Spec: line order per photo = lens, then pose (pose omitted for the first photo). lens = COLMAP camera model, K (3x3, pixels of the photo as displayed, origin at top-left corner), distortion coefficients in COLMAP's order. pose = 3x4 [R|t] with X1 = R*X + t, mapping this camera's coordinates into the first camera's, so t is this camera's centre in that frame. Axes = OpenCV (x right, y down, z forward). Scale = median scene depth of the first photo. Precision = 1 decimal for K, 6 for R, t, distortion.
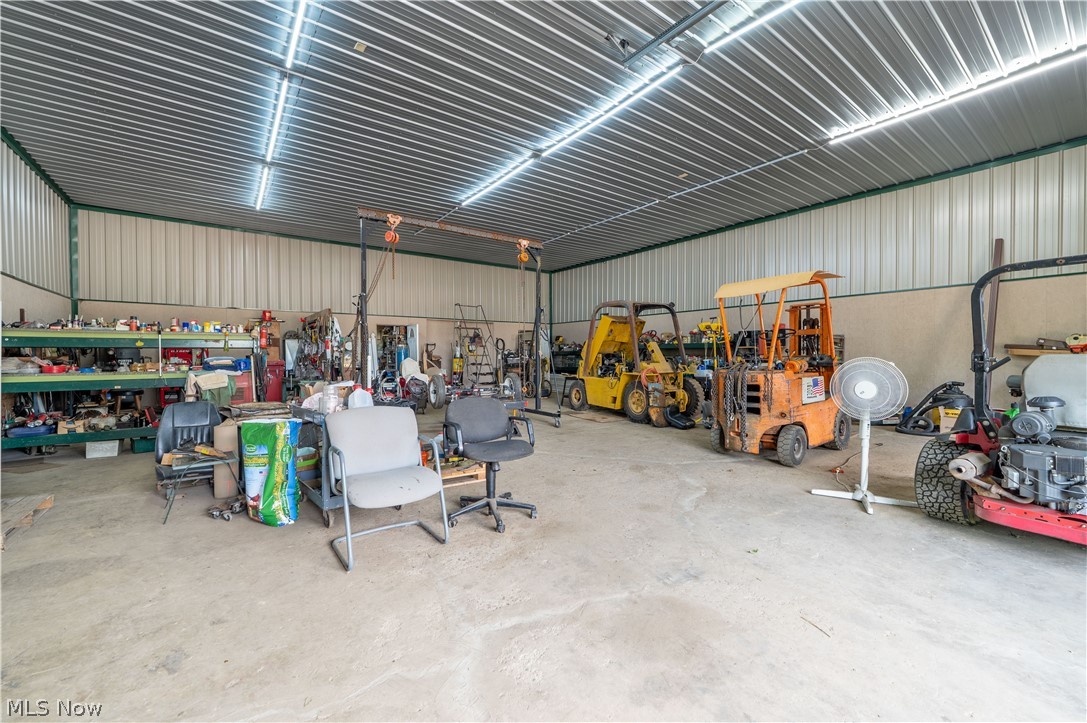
lens RADIAL K [[435.4, 0, 544.9], [0, 435.4, 359.4], [0, 0, 1]] dist [0.002024, 0.000126]
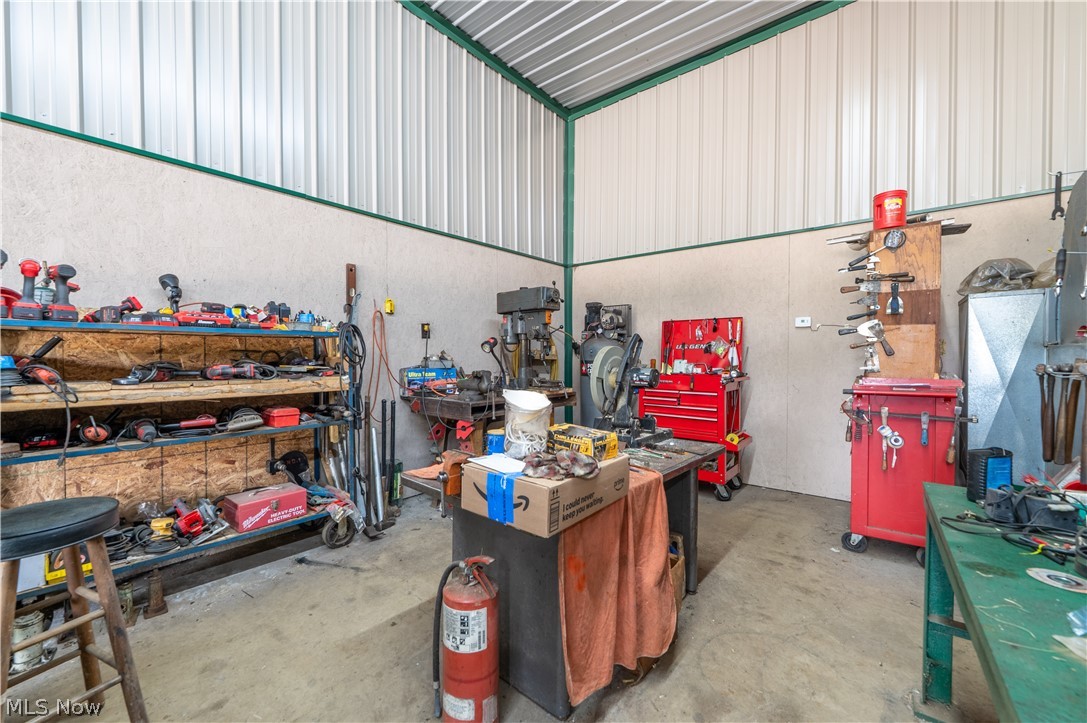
lens RADIAL K [[435.4, 0, 545.2], [0, 435.4, 361.9], [0, 0, 1]] dist [0.002024, 0.000126]
pose [[0.251172, 0.015119, -0.967824, -0.426795], [-0.013609, 0.999834, 0.012088, -0.005573], [0.967847, 0.010136, 0.251336, 0.724787]]
